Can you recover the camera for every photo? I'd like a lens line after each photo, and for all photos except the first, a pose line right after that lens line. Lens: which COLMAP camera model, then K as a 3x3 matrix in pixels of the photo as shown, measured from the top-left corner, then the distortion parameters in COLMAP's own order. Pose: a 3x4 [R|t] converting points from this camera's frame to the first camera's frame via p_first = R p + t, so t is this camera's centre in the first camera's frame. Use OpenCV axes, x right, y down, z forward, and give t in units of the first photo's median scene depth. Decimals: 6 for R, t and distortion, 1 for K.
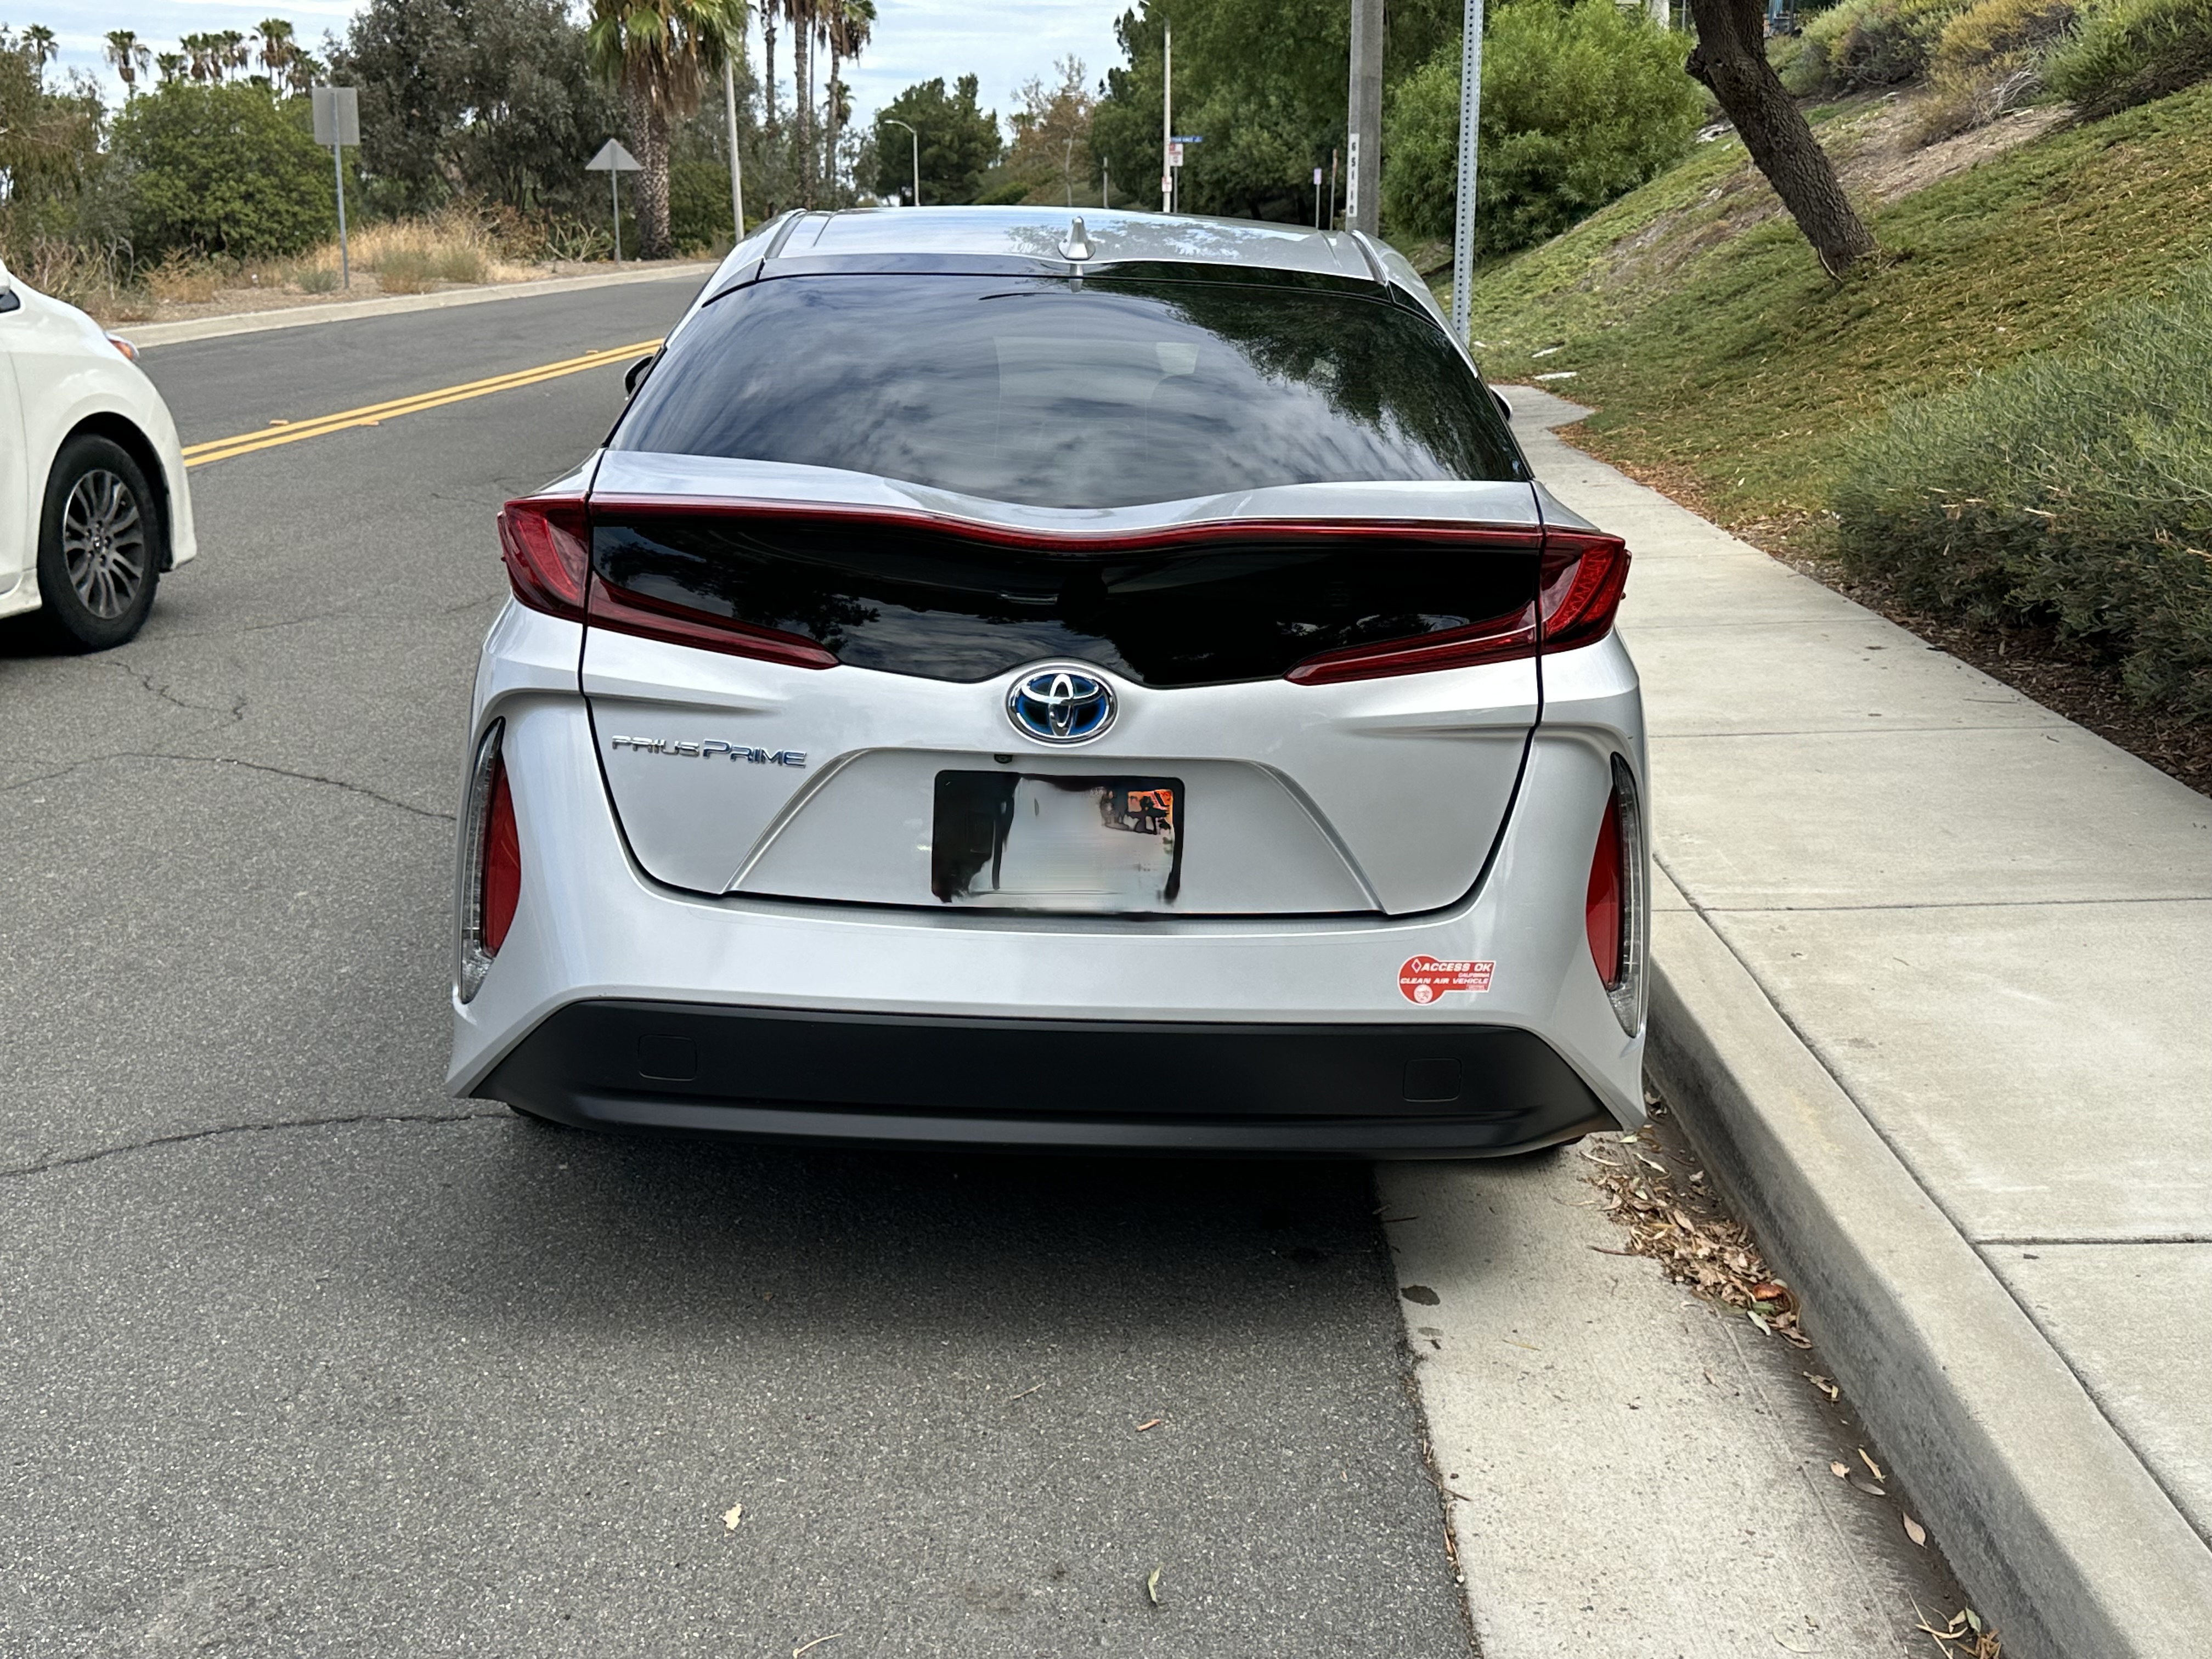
lens RADIAL K [[2448.8, 0, 1097.0], [0, 2448.8, 819.3], [0, 0, 1]] dist [0.050162, 0.000000]
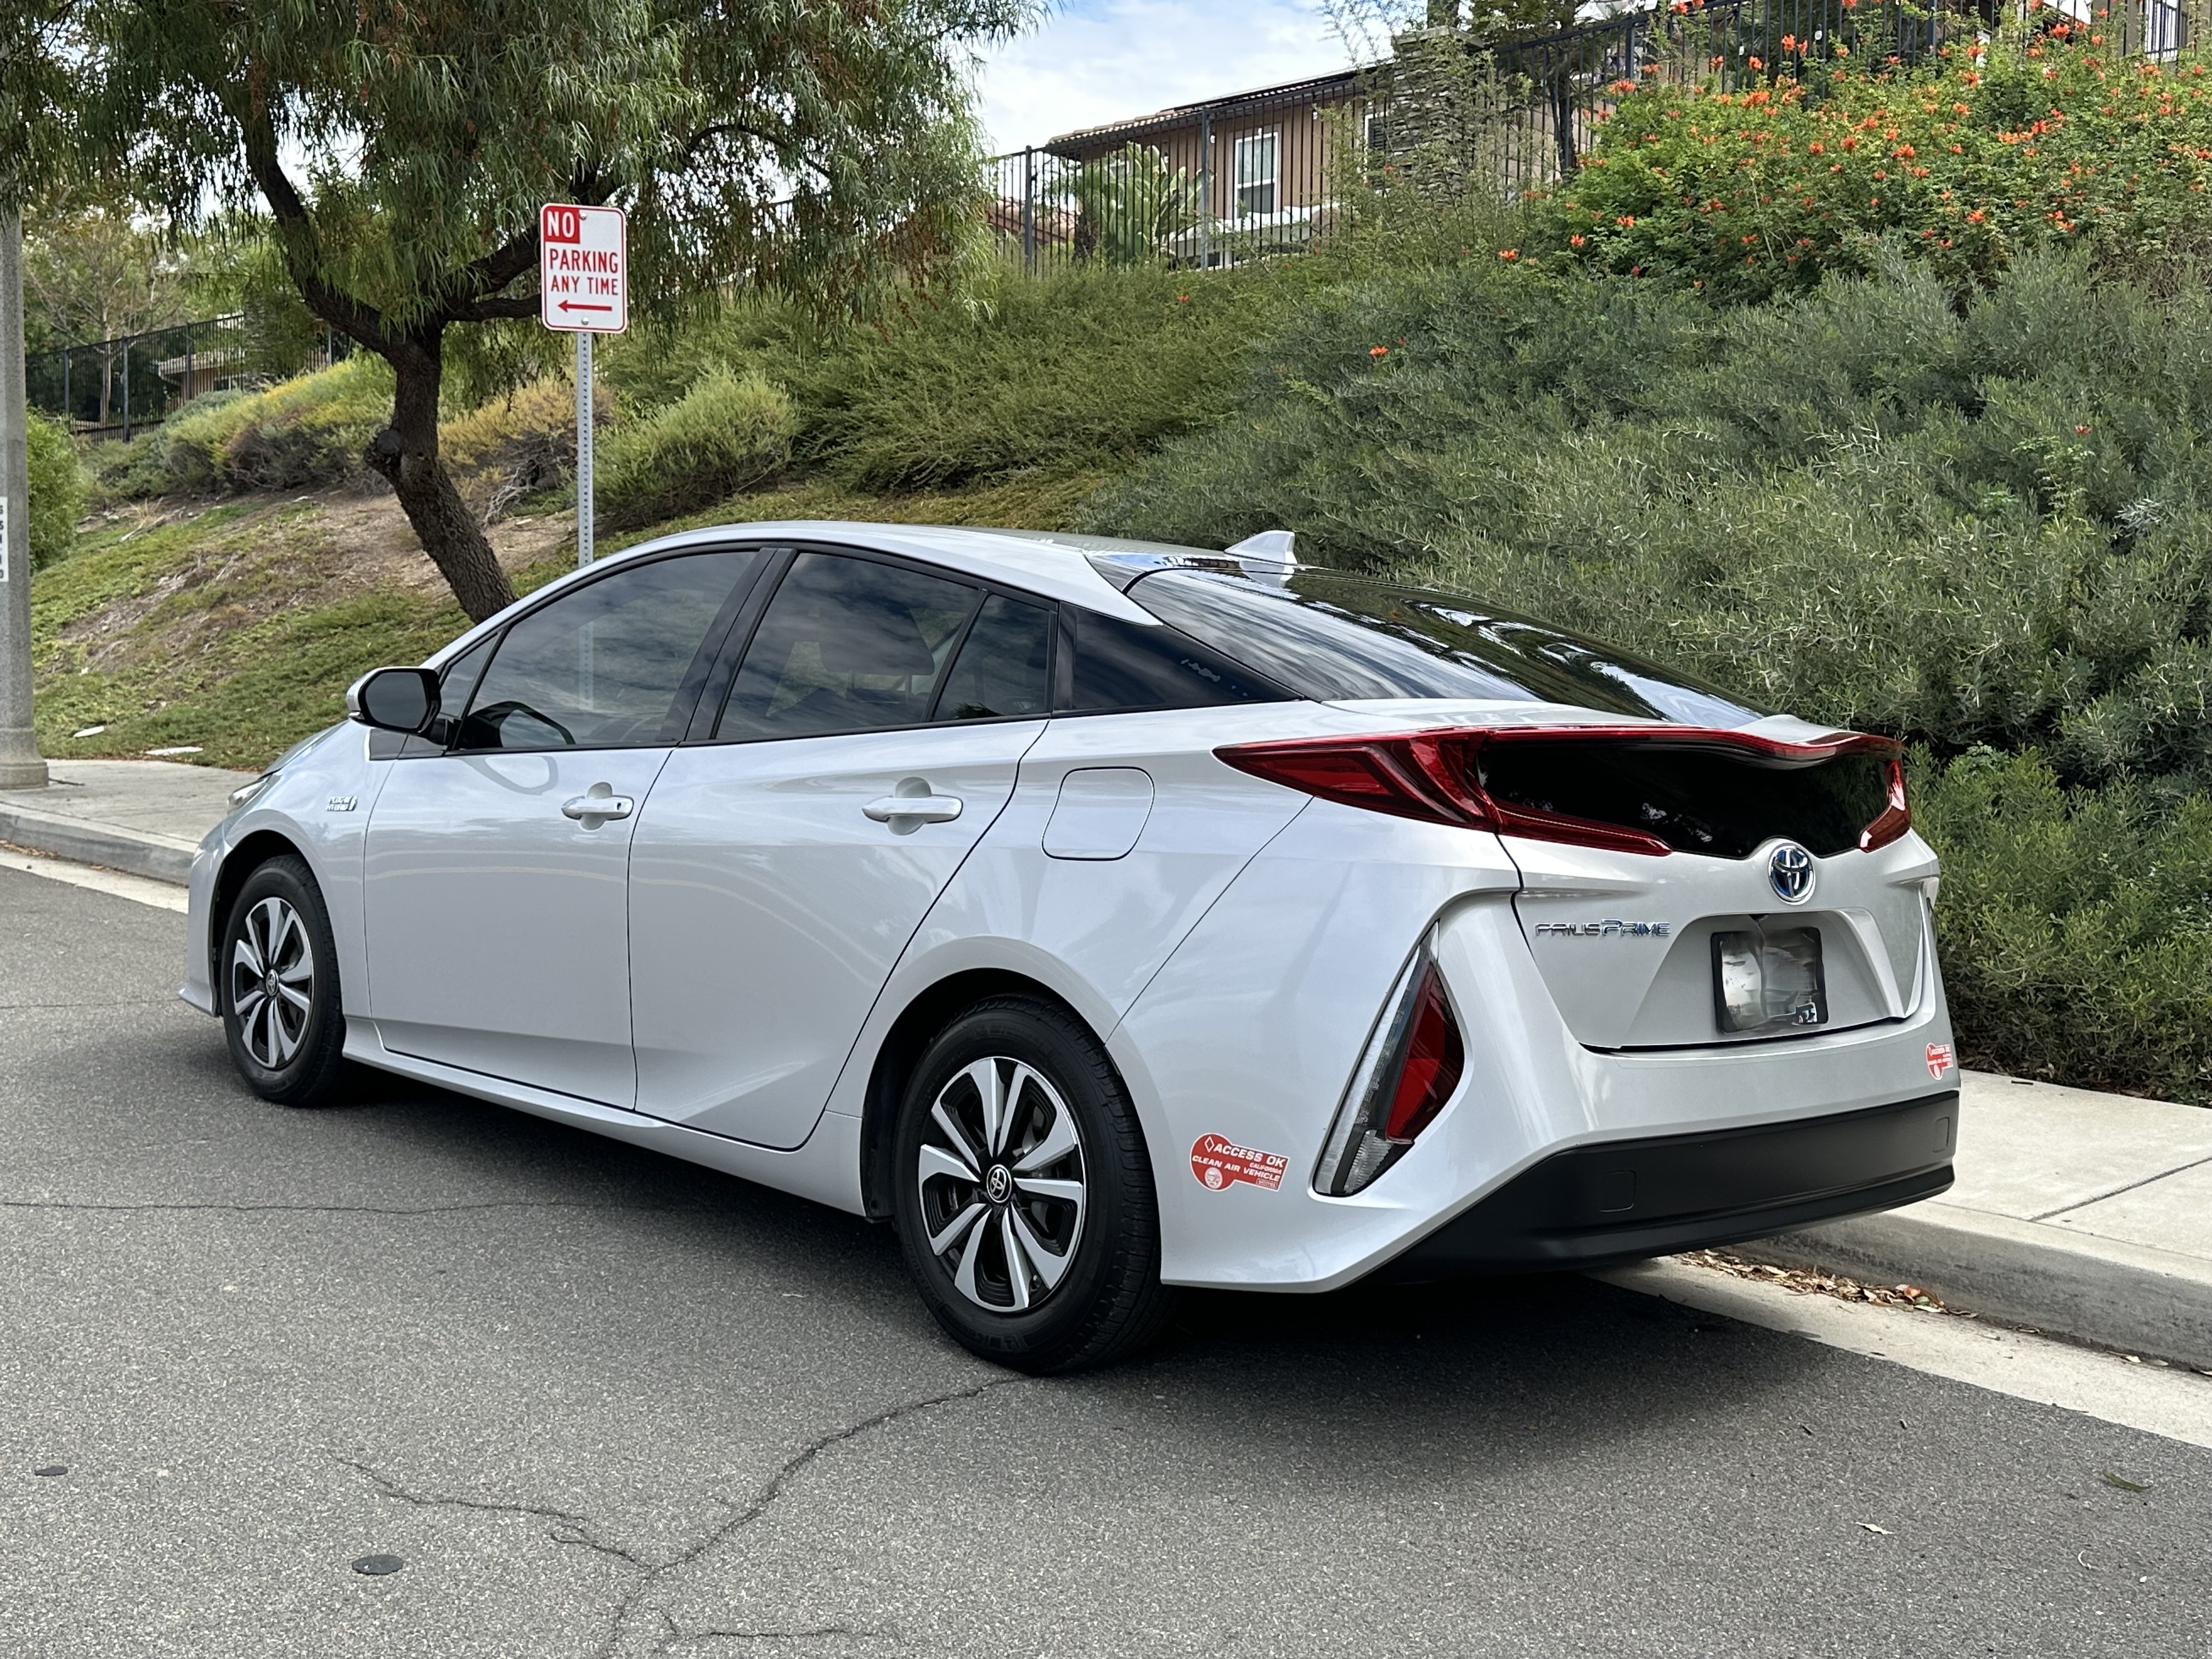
lens RADIAL K [[2448.8, 0, 1137.4], [0, 2448.8, 787.9], [0, 0, 1]] dist [0.050162, 0.000000]
pose [[0.718806, -0.023658, 0.694808, -1.143719], [0.145310, 0.982459, -0.116876, 0.011379], [-0.679855, 0.184973, 0.709635, 0.284897]]
